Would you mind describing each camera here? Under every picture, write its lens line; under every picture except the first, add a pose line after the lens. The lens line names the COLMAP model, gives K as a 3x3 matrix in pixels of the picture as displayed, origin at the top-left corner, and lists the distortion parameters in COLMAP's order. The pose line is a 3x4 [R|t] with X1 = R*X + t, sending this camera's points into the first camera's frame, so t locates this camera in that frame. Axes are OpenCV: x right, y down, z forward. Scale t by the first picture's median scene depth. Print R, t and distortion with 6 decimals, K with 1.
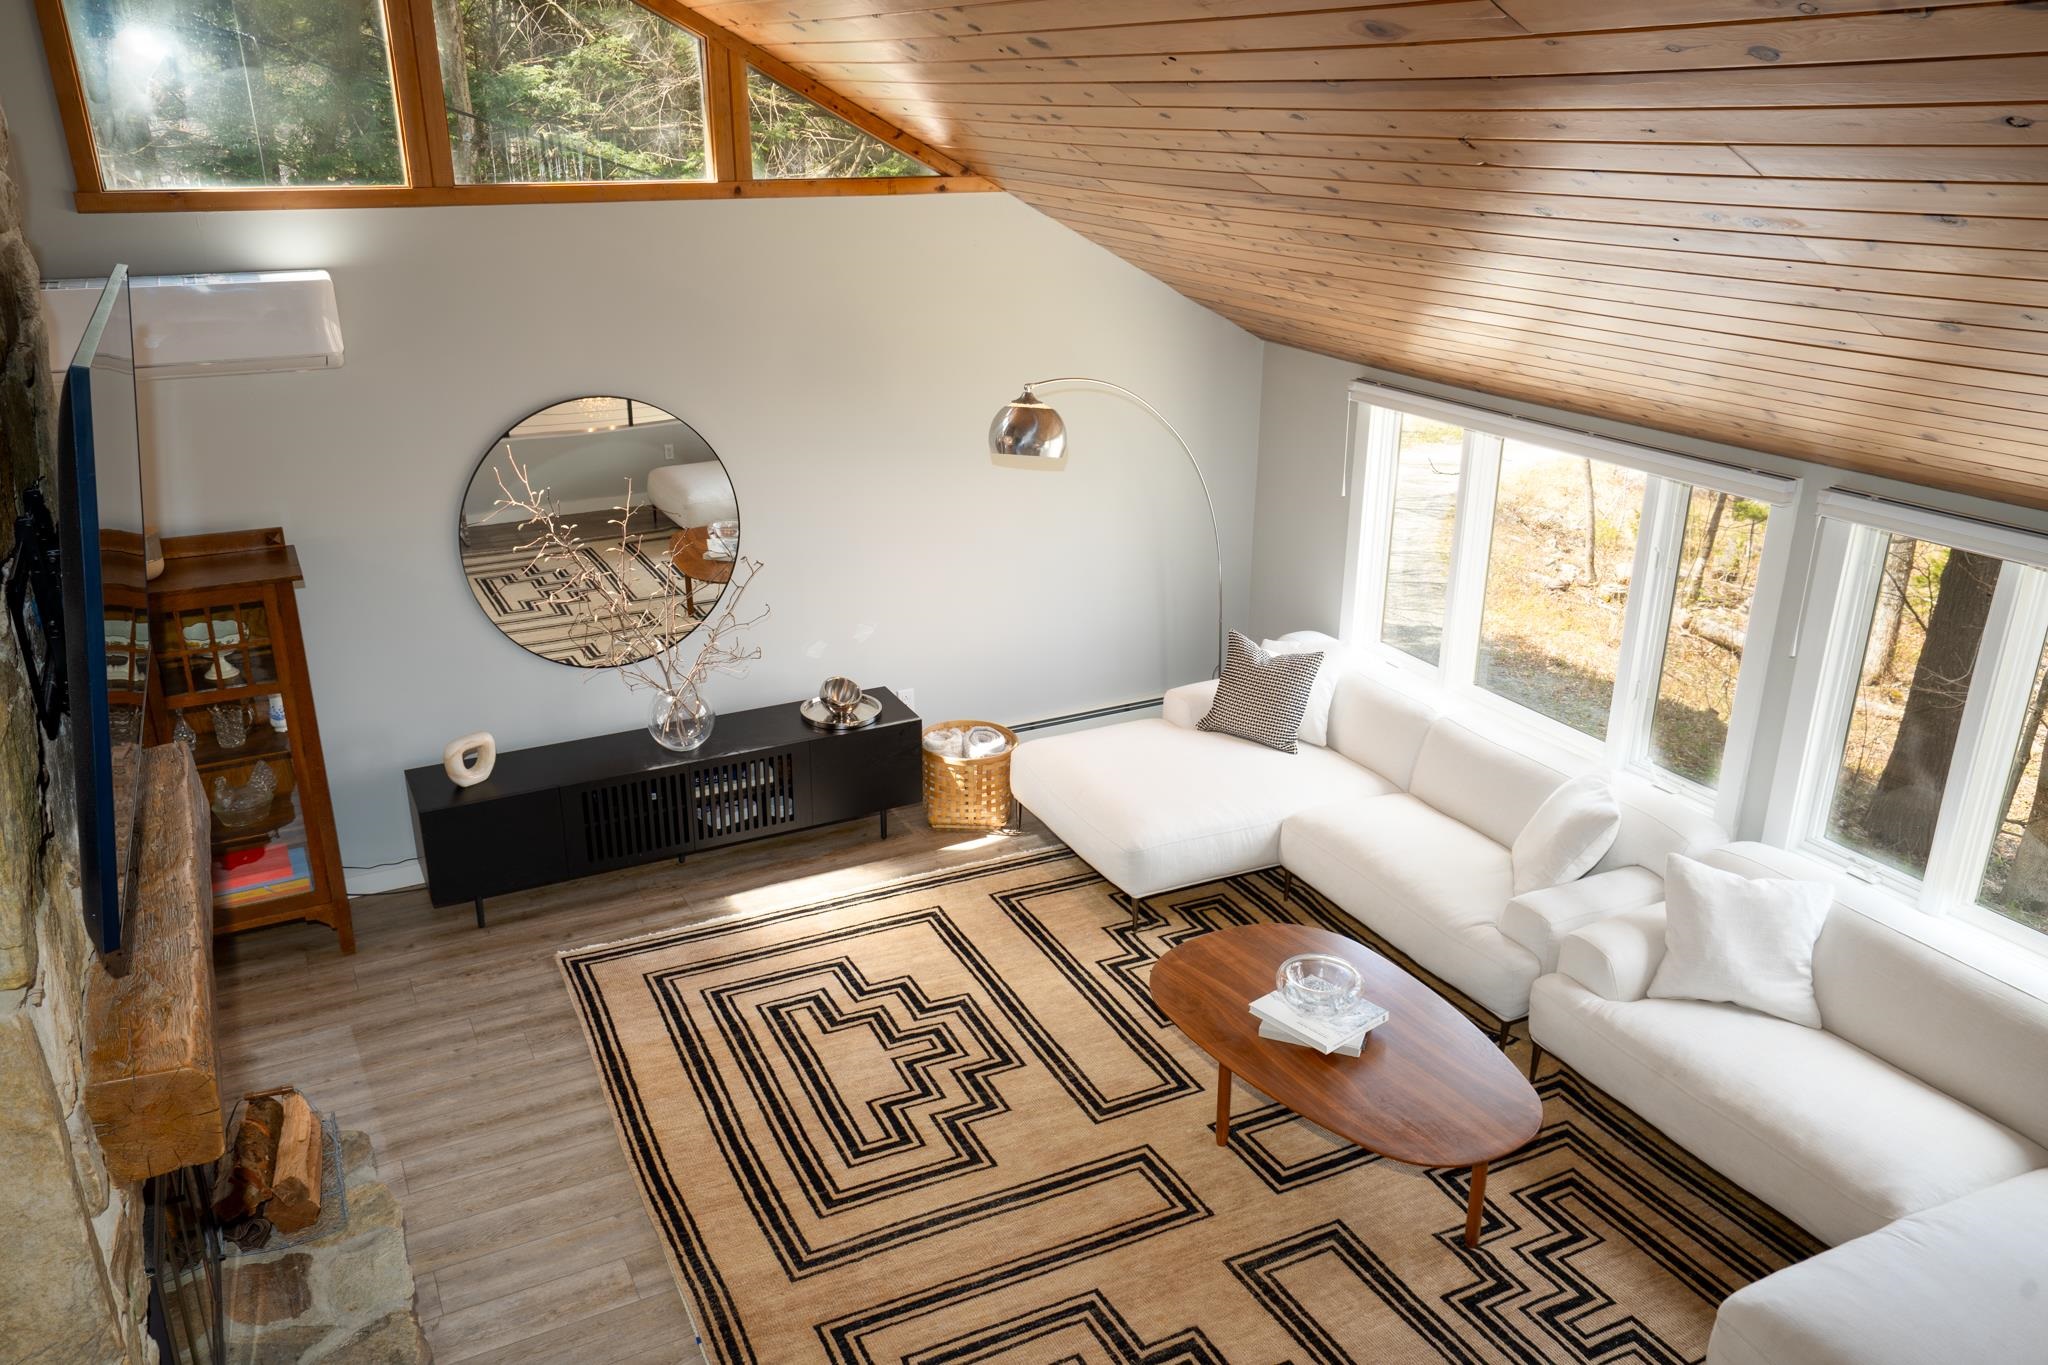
lens RADIAL K [[1539.6, 0, 1067.3], [0, 1539.6, 682.1], [0, 0, 1]] dist [0.000250, 0.002550]
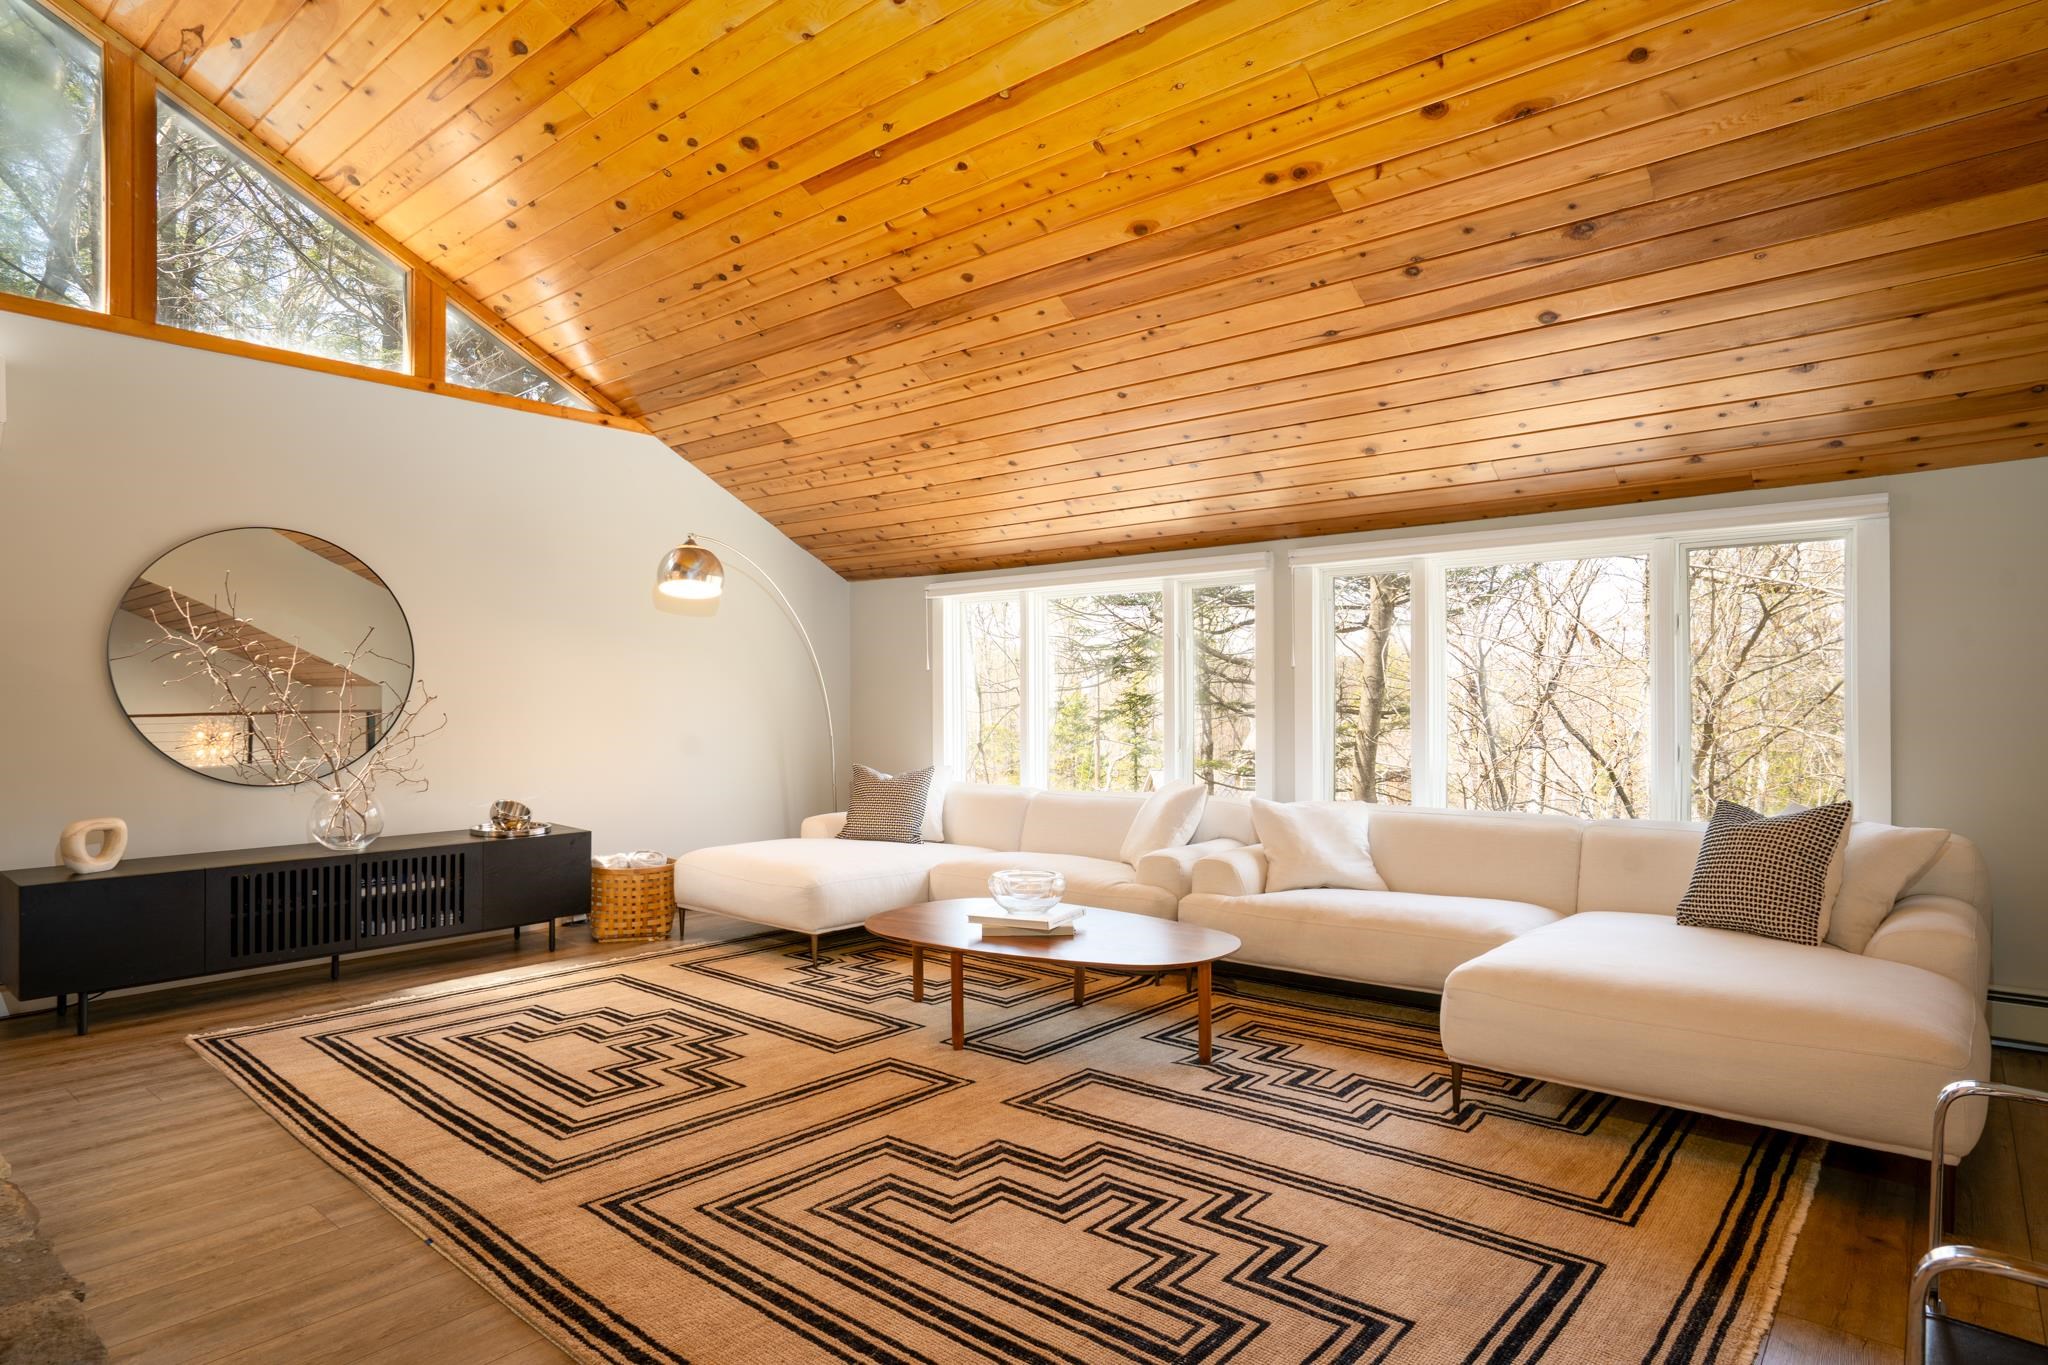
lens RADIAL K [[1108.5, 0, 1019.1], [0, 1108.5, 711.4], [0, 0, 1]] dist [-0.024935, 0.022516]
pose [[0.931142, -0.009699, 0.364529, -0.123250], [0.137997, 0.934675, -0.327627, 0.310703], [-0.337538, 0.355371, 0.871653, 0.226132]]
